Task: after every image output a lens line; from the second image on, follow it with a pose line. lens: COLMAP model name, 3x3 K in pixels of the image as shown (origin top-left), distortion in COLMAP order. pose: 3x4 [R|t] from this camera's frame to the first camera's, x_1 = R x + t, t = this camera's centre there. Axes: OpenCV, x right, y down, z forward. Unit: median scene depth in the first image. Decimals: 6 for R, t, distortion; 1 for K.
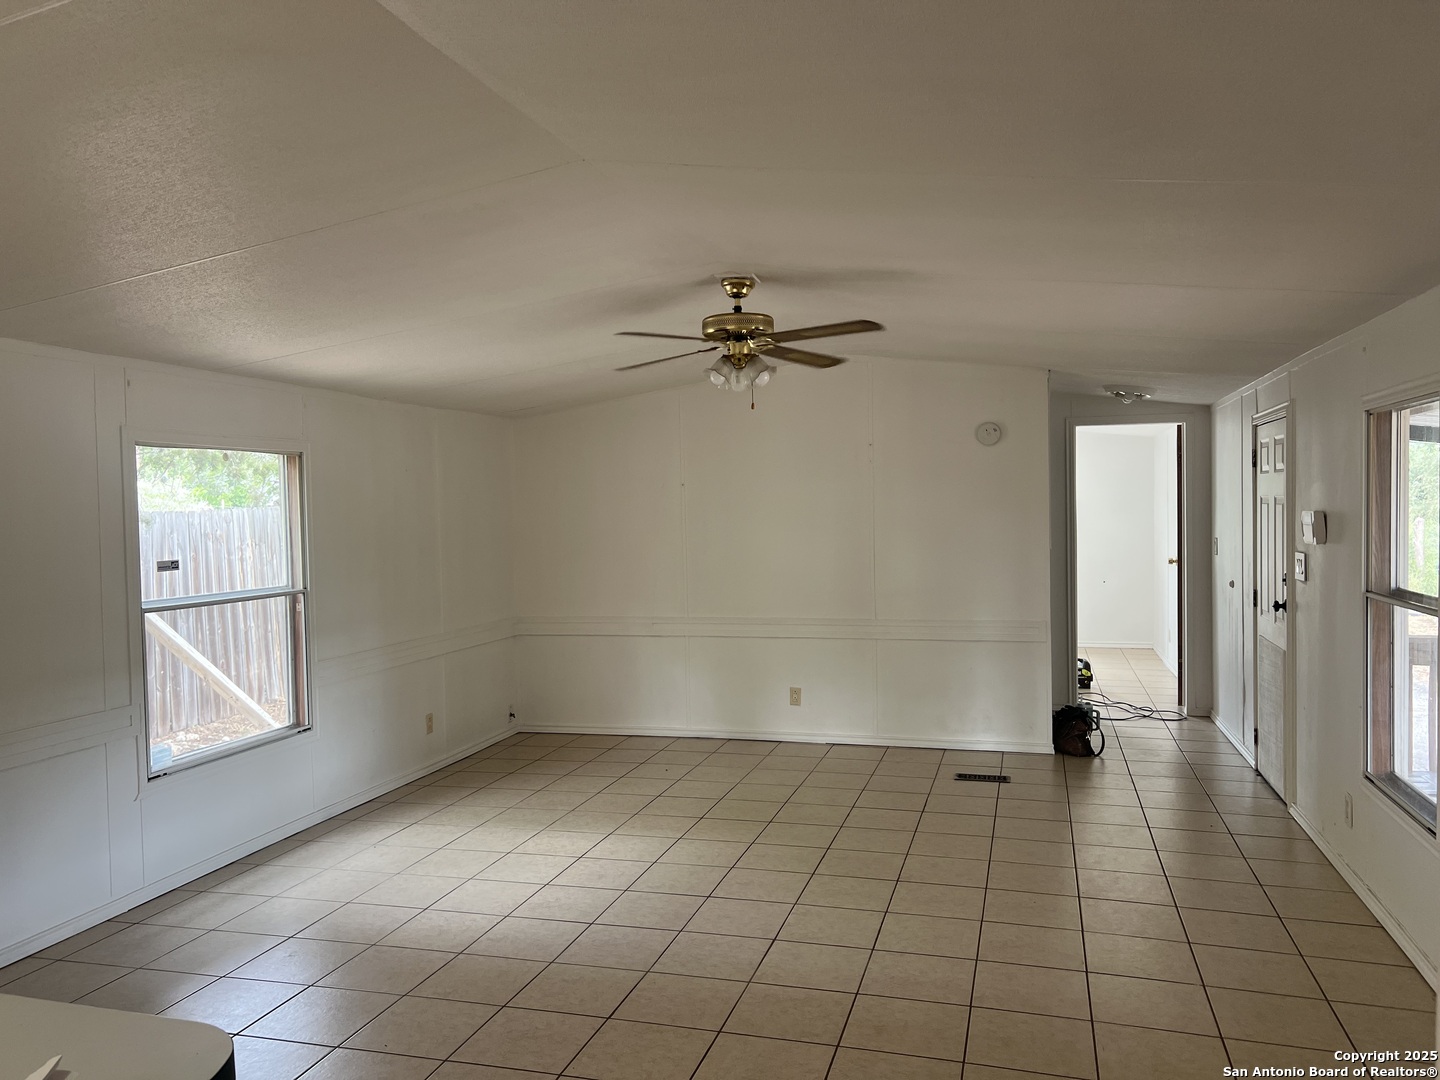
lens RADIAL K [[1081.9, 0, 721.5], [0, 1081.9, 550.1], [0, 0, 1]] dist [0.068985, -0.092539]
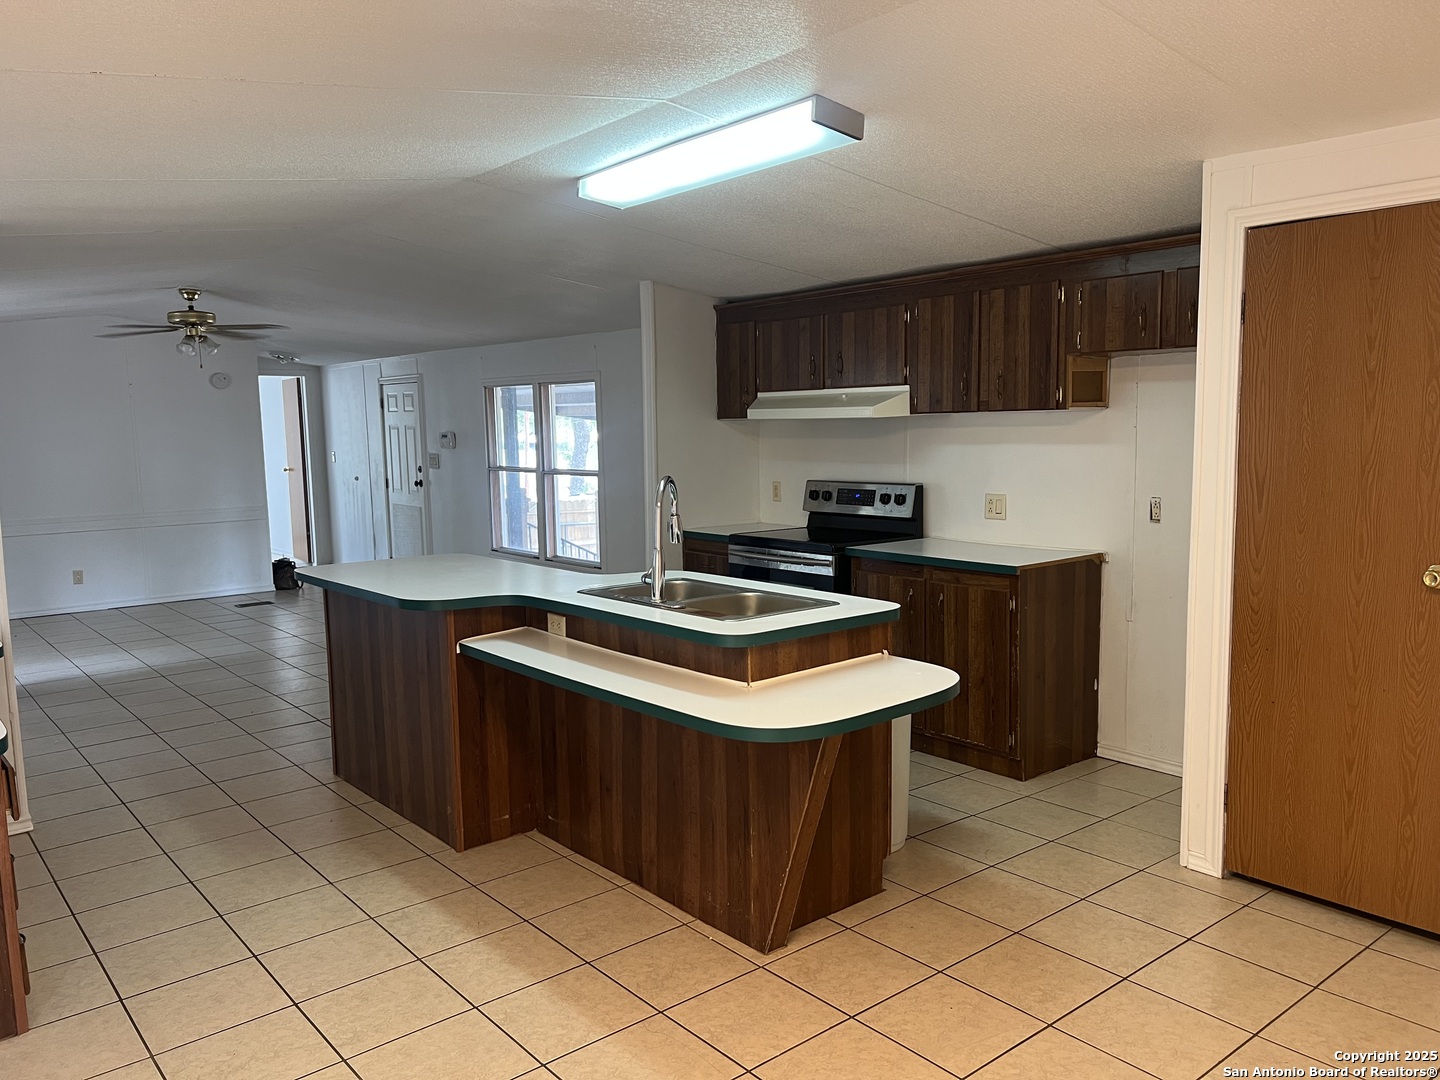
lens RADIAL K [[1081.9, 0, 724.6], [0, 1081.9, 550.8], [0, 0, 1]] dist [0.068985, -0.092539]
pose [[0.560877, -0.089342, 0.823065, -0.767759], [0.038595, 0.995901, 0.081803, 0.034525], [-0.826999, -0.014115, 0.562026, -0.506228]]
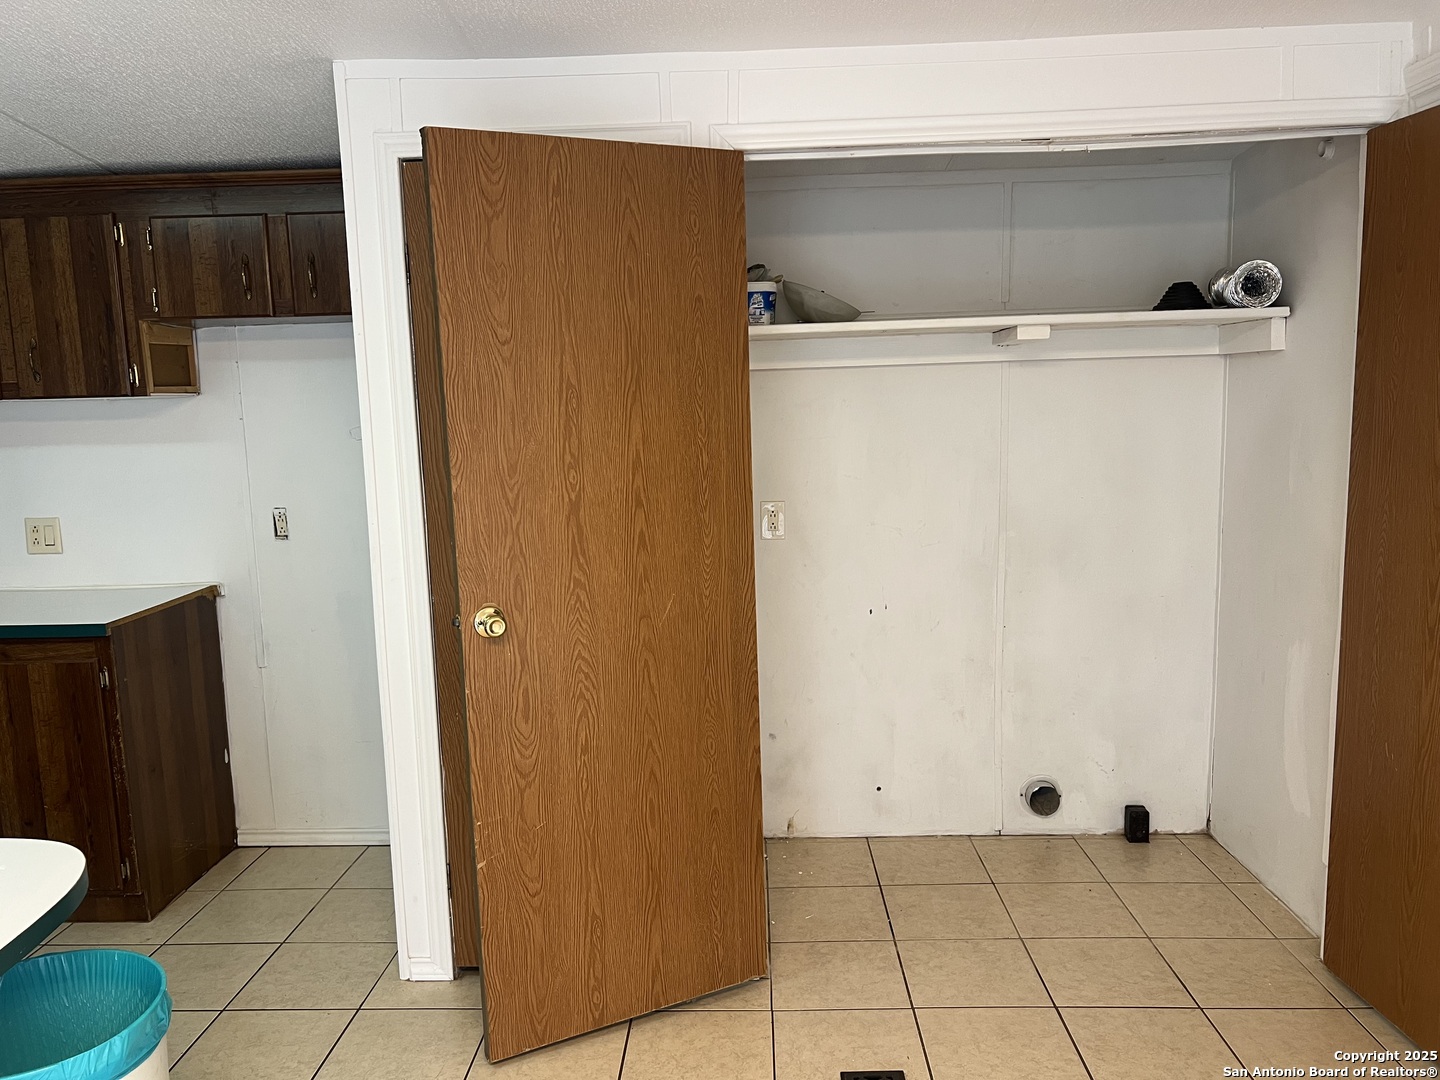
lens RADIAL K [[1081.9, 0, 714.4], [0, 1081.9, 550.9], [0, 0, 1]] dist [0.068985, -0.092539]
pose [[-0.244031, -0.115944, 0.962811, -0.541196], [0.065561, 0.988583, 0.135665, 0.026317], [-0.967549, 0.096229, -0.233644, -0.376216]]
